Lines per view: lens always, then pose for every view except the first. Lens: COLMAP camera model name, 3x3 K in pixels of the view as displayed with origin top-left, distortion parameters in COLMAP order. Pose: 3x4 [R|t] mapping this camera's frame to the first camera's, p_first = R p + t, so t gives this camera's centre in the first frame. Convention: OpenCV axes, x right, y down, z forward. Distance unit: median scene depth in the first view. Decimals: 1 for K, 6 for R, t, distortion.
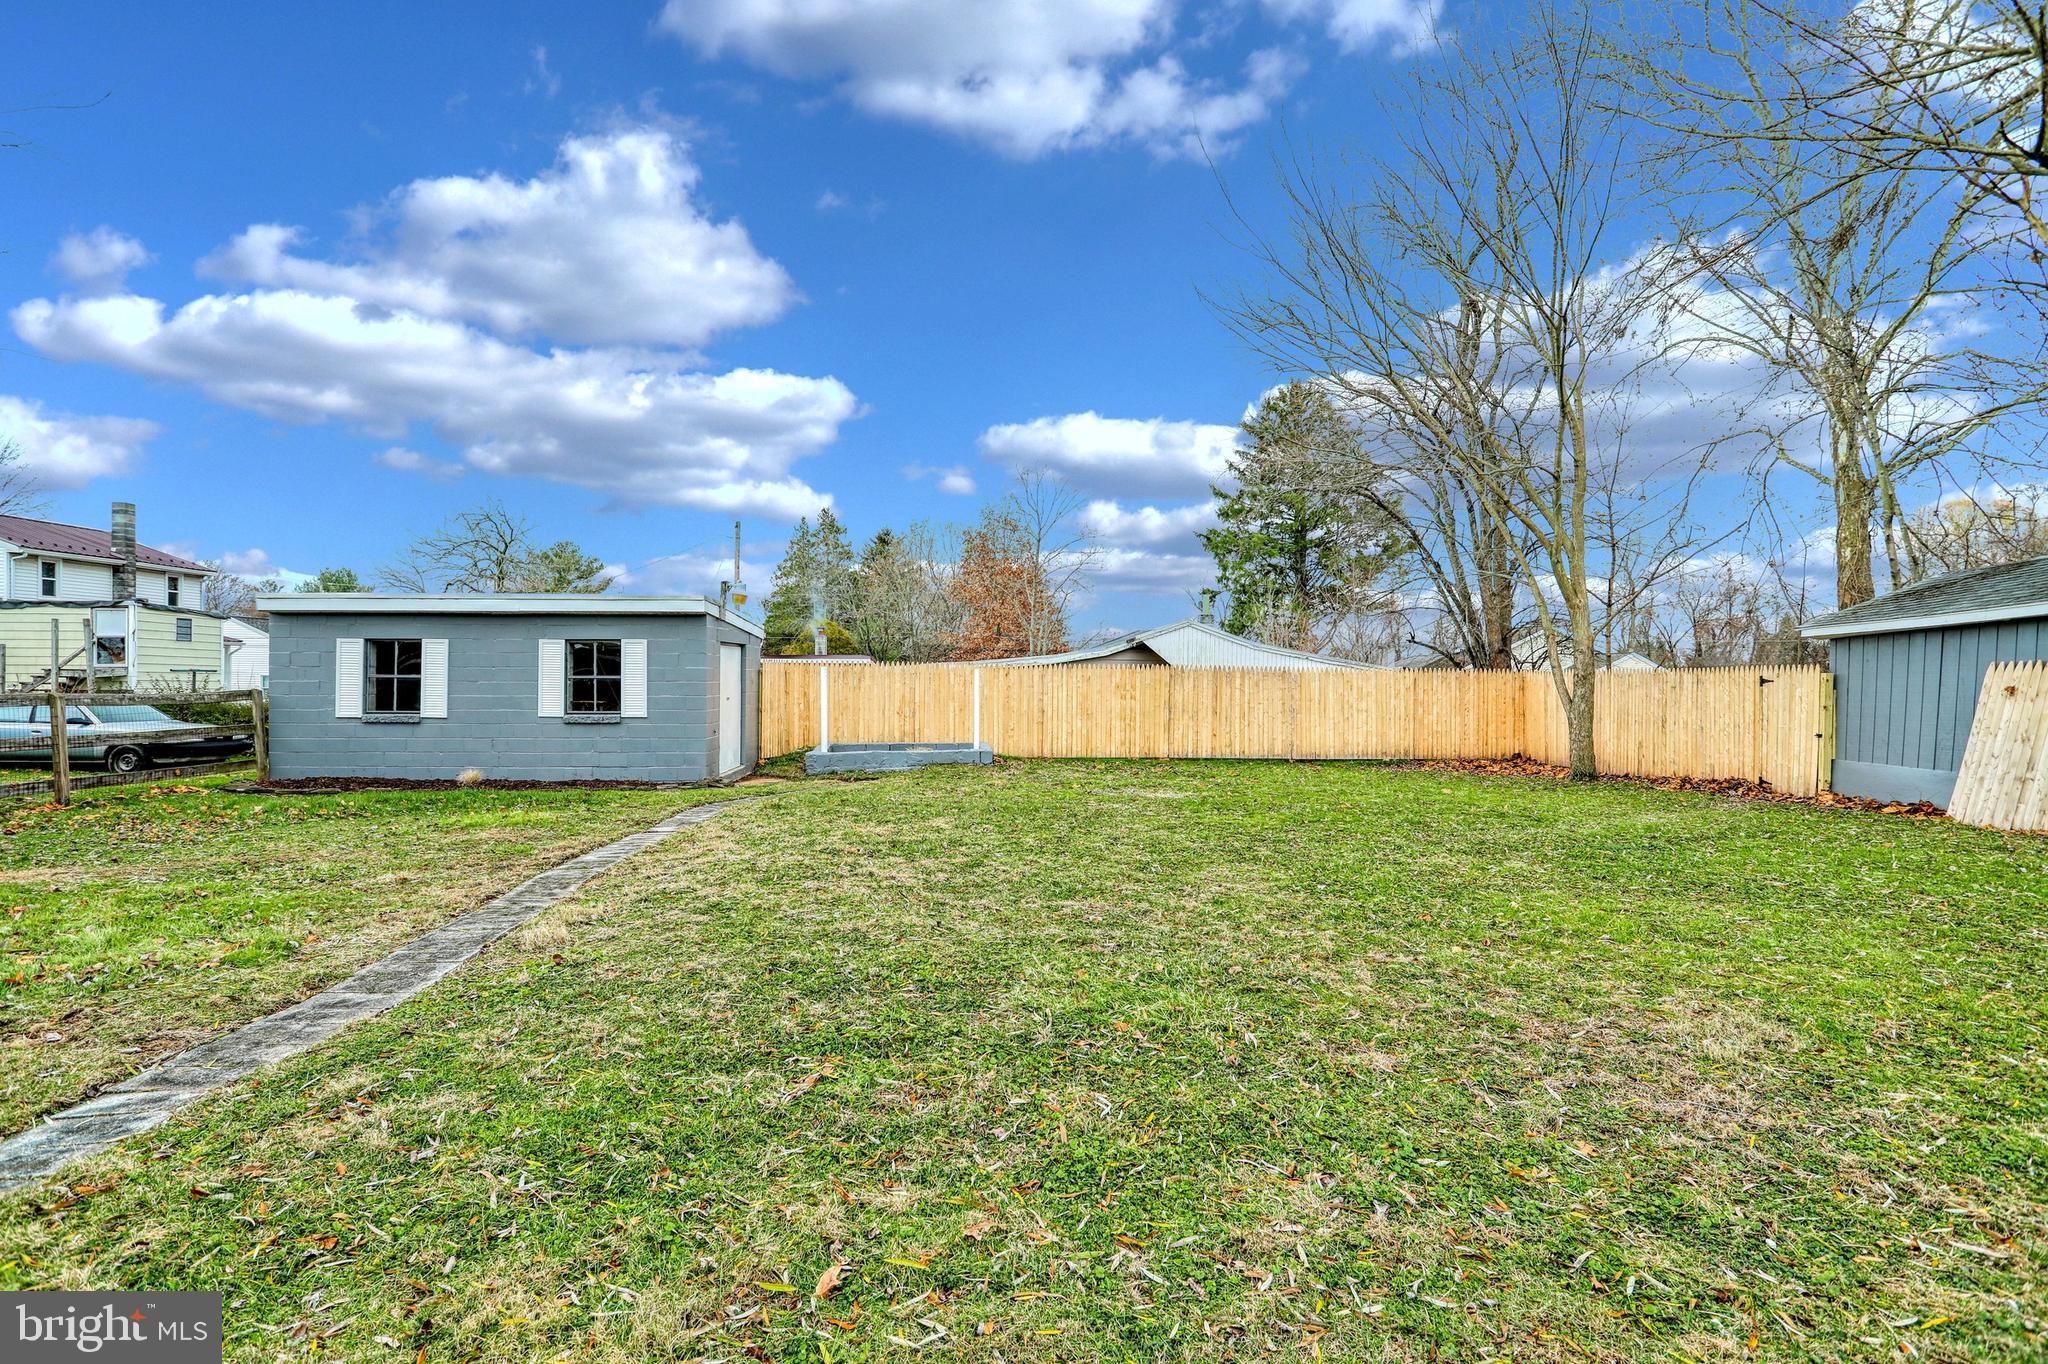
lens RADIAL K [[968.3, 0, 1024.0], [0, 968.3, 682.0], [0, 0, 1]] dist [0.001102, 0.000155]
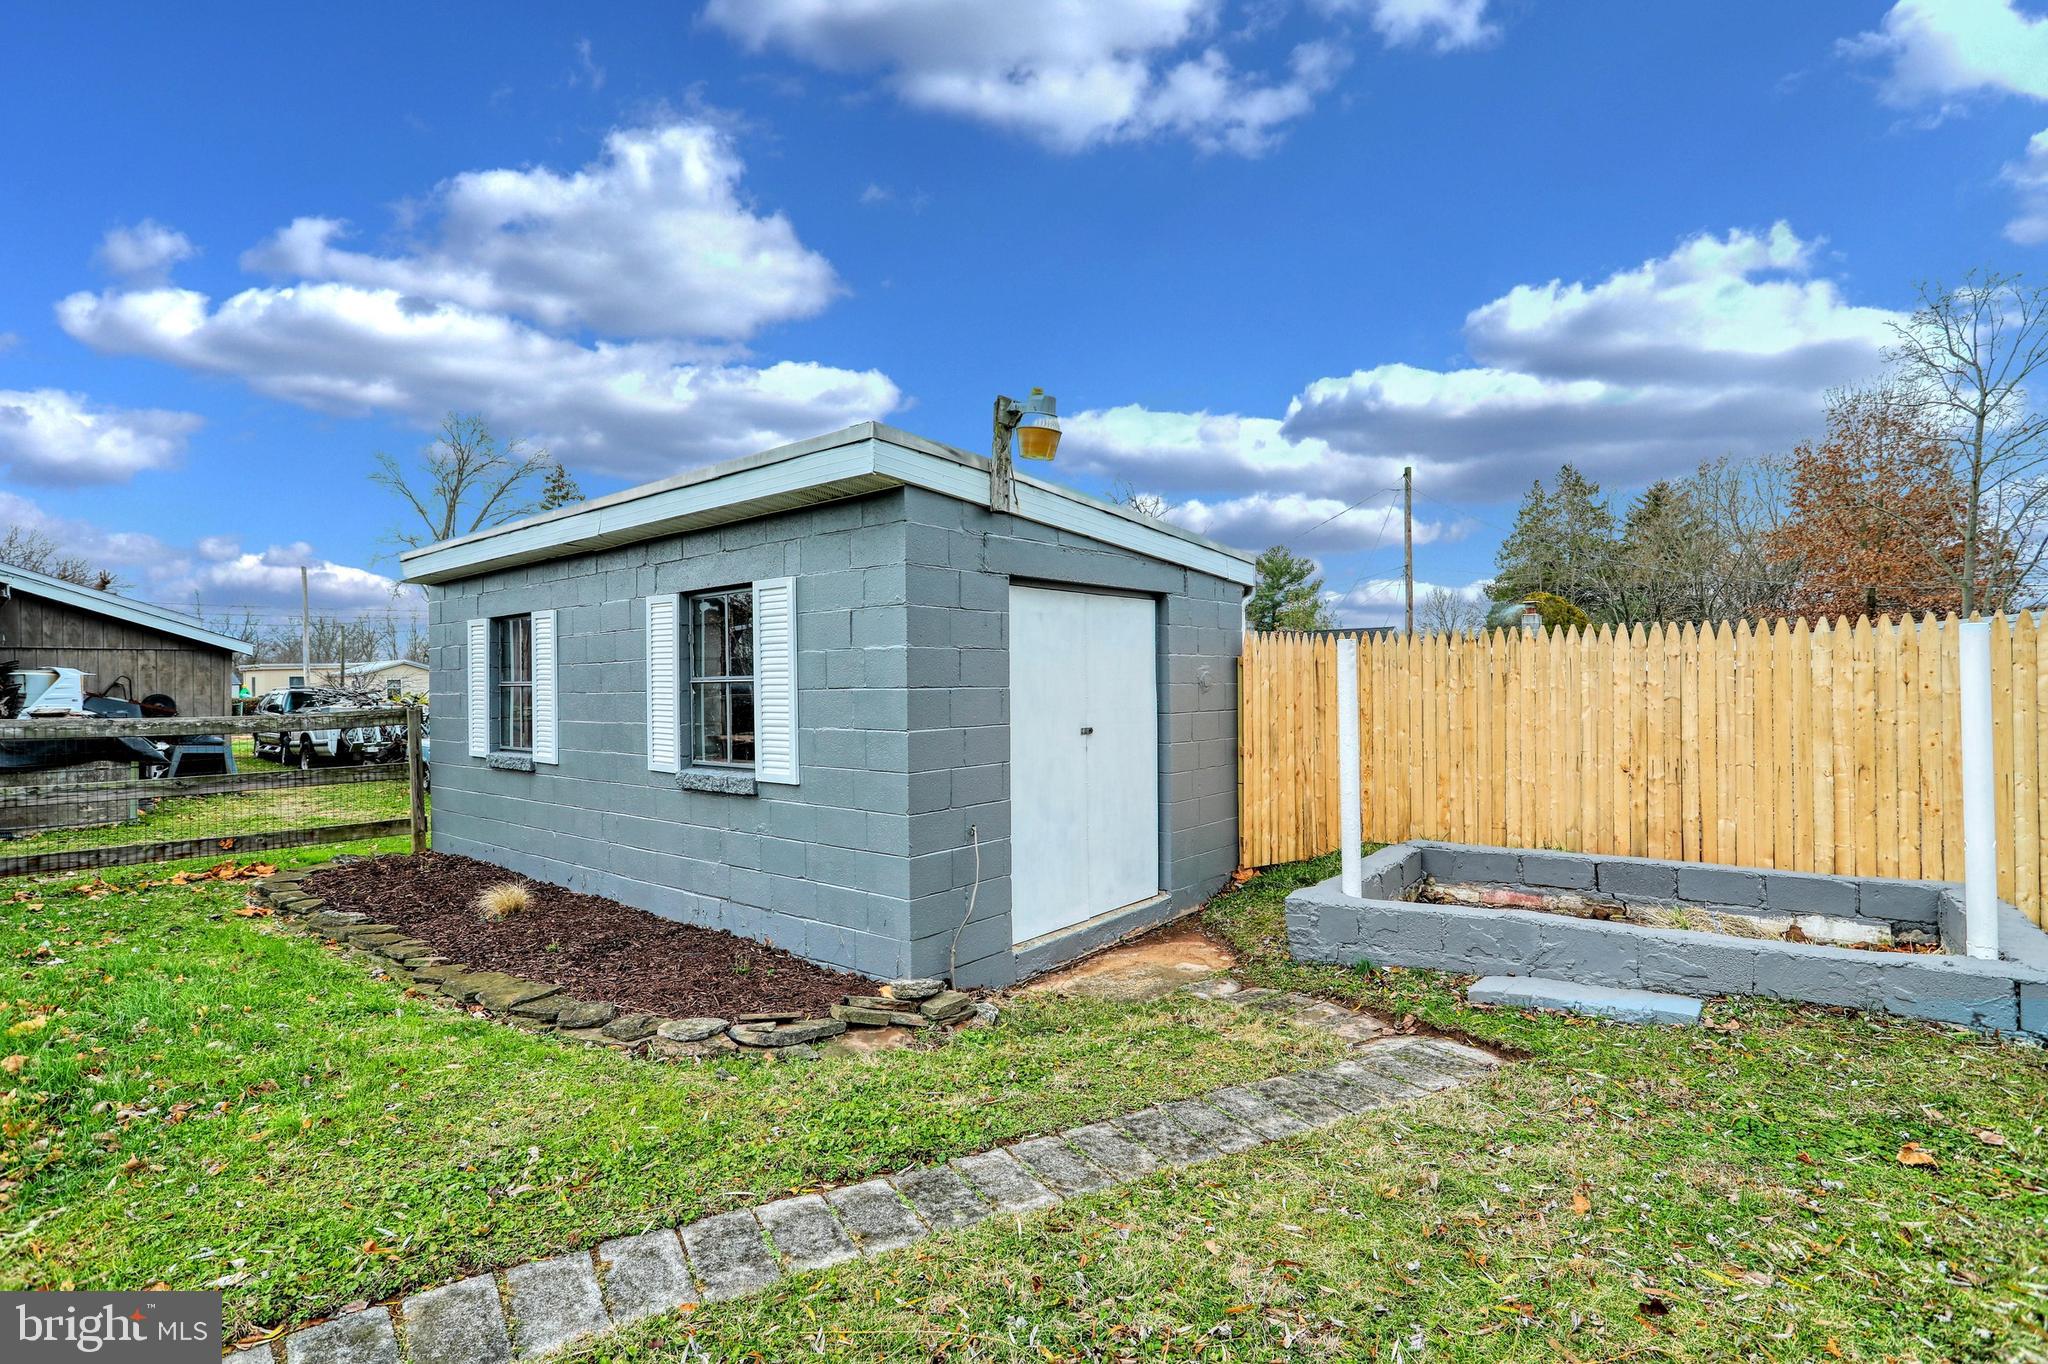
lens RADIAL K [[968.3, 0, 1024.0], [0, 968.3, 682.0], [0, 0, 1]] dist [0.001102, 0.000155]
pose [[0.746315, -0.006098, -0.665565, -0.060324], [0.005402, 0.999981, -0.003105, -0.000735], [0.665571, -0.001278, 0.746334, 0.621006]]
